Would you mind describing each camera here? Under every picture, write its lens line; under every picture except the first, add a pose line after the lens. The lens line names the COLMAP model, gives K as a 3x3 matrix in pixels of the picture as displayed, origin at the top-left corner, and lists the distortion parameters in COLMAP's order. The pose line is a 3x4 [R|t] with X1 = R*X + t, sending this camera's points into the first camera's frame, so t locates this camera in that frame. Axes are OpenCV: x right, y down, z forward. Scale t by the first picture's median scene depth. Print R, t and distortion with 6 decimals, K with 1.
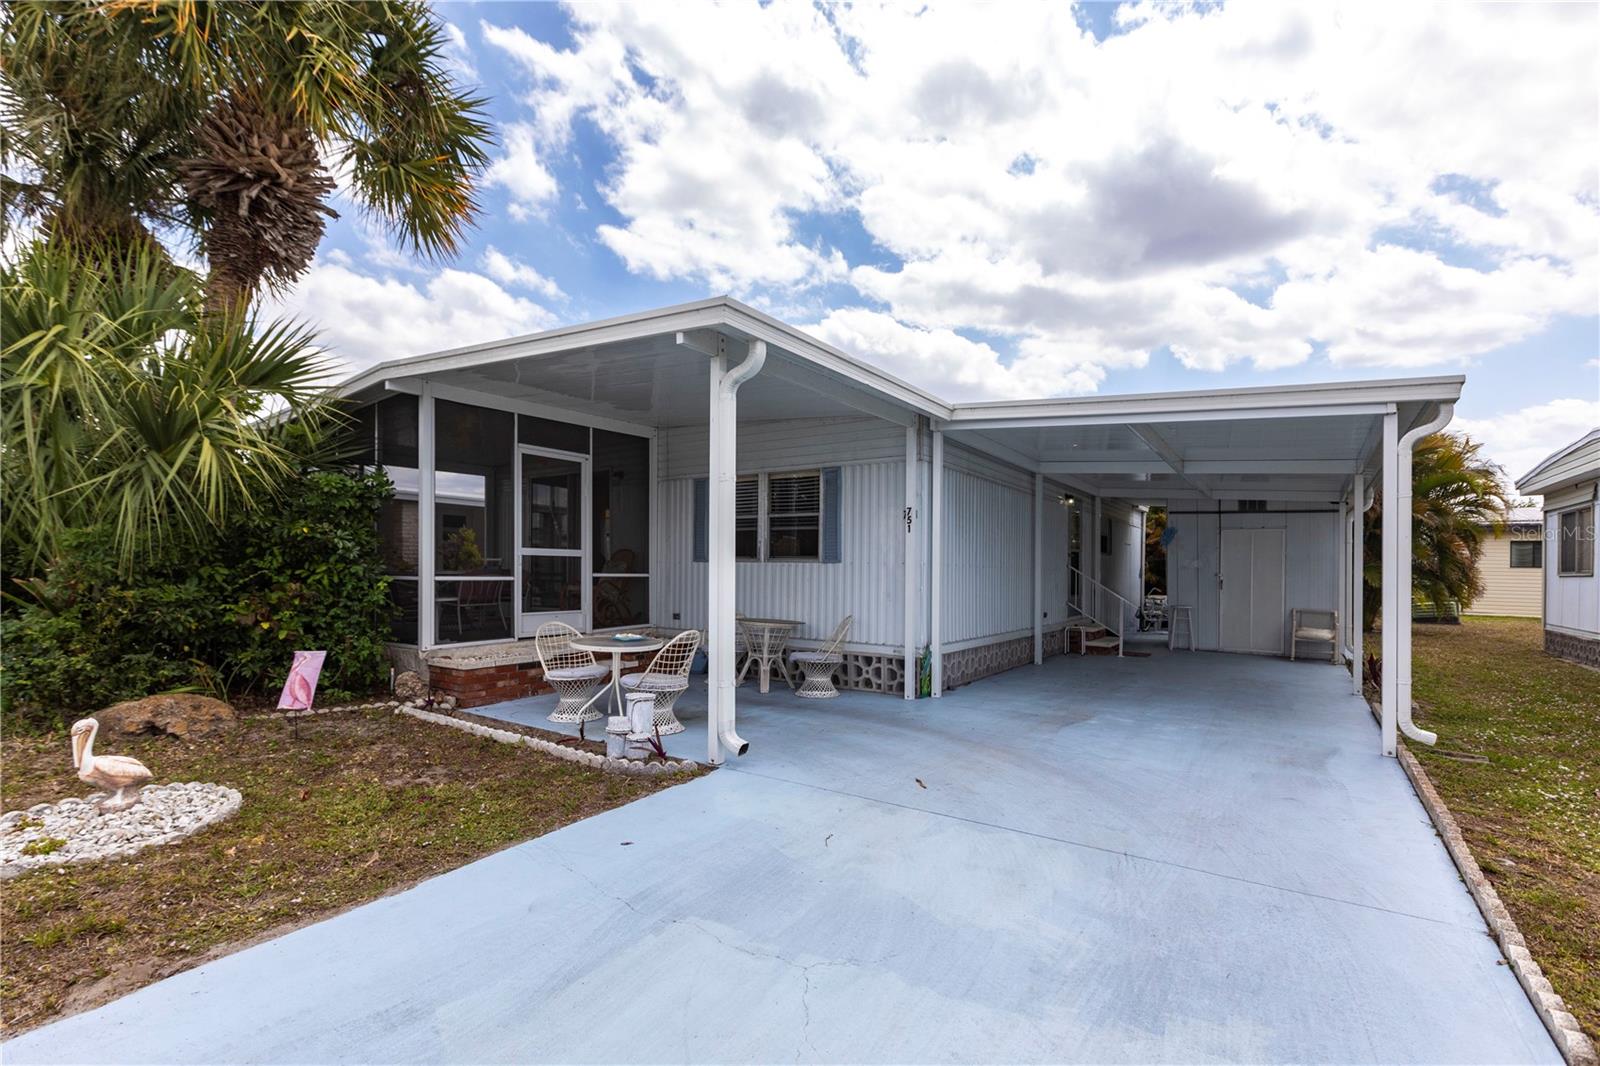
lens RADIAL K [[724.6, 0, 800.7], [0, 724.6, 591.9], [0, 0, 1]] dist [0.000598, 0.000134]
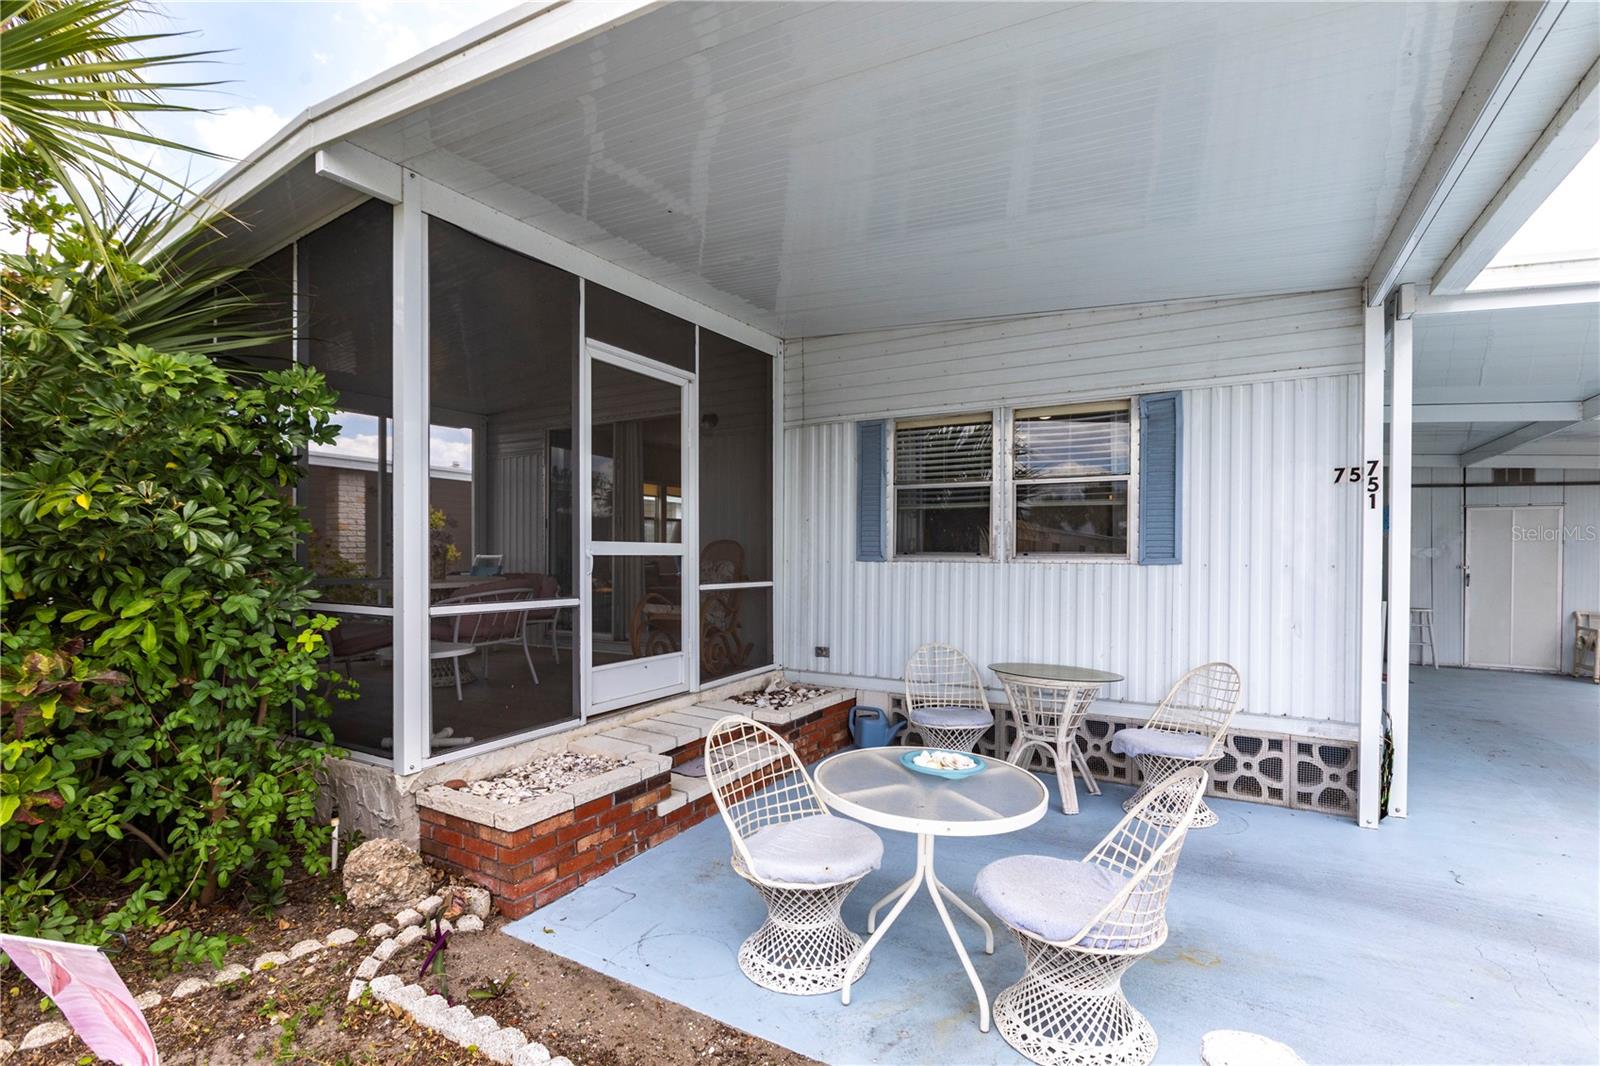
lens RADIAL K [[724.7, 0, 803.4], [0, 724.7, 569.7], [0, 0, 1]] dist [-0.005438, -0.000474]
pose [[0.996823, -0.009428, 0.079090, -0.280356], [0.010068, 0.999920, -0.007691, -0.035568], [-0.079011, 0.008463, 0.996838, 0.482939]]
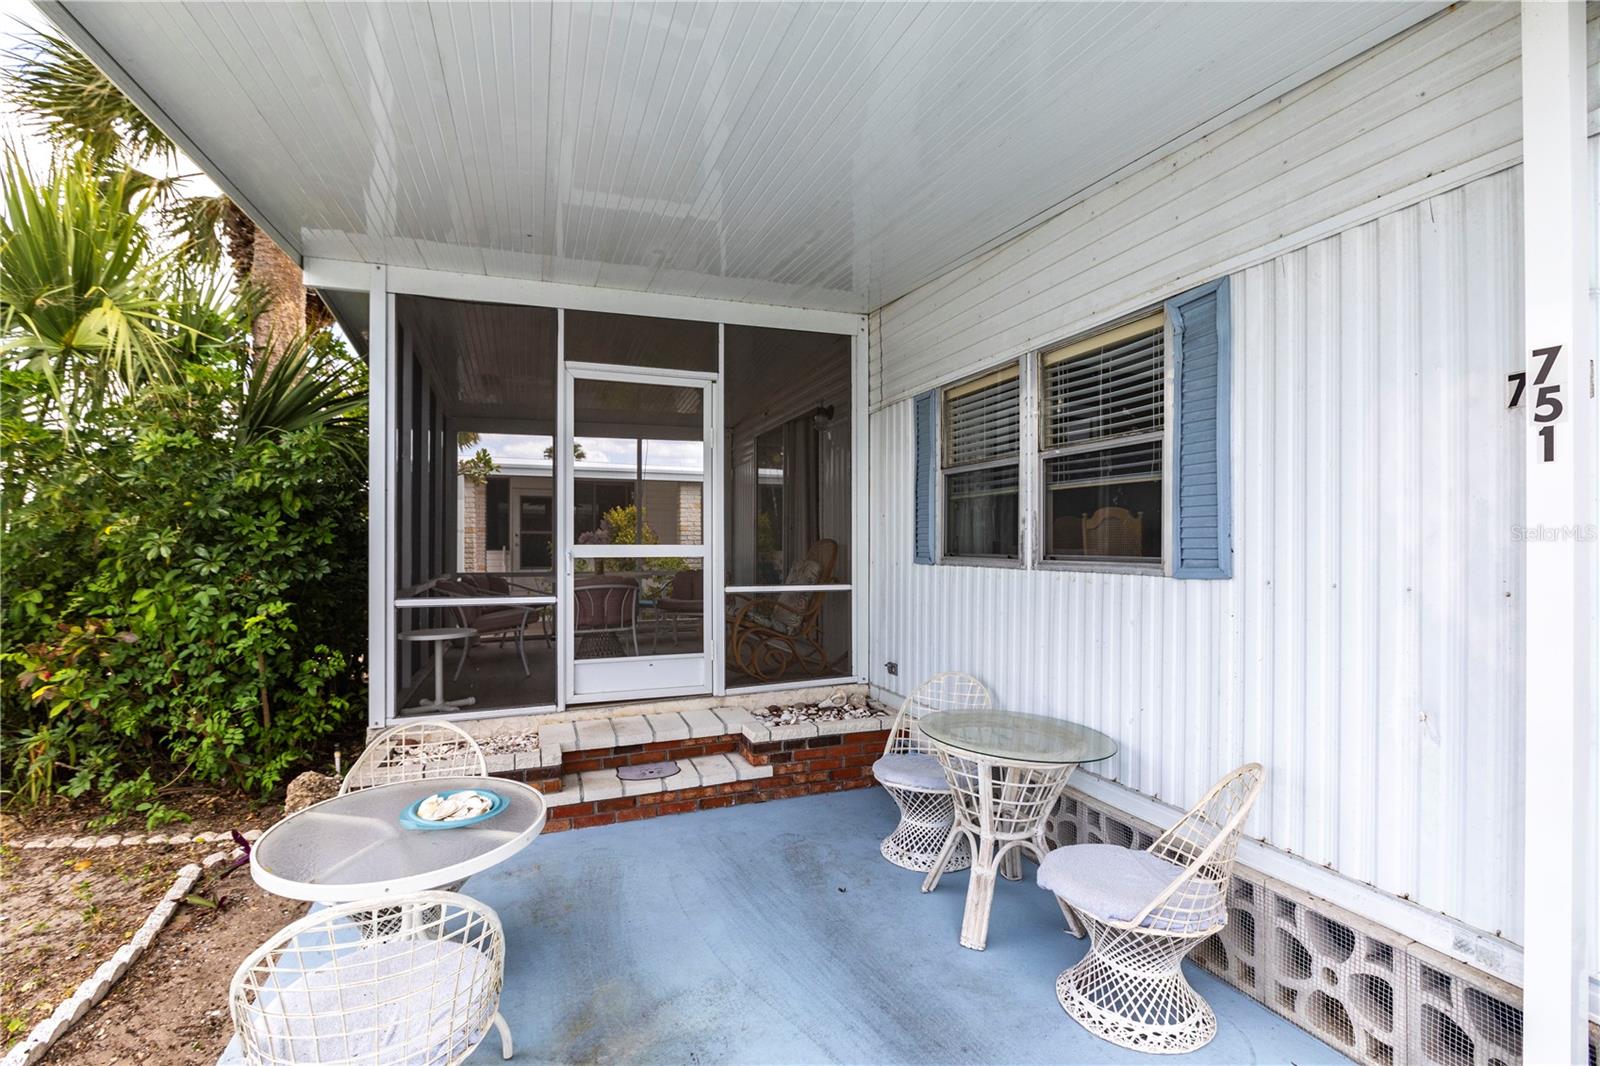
lens RADIAL K [[720.3, 0, 801.3], [0, 720.3, 554.7], [0, 0, 1]] dist [-0.003864, 0.000004]
pose [[0.821308, -0.004373, -0.570468, 0.082330], [-0.007474, 0.999802, -0.018424, -0.044950], [0.570435, 0.019395, 0.821113, 0.649988]]
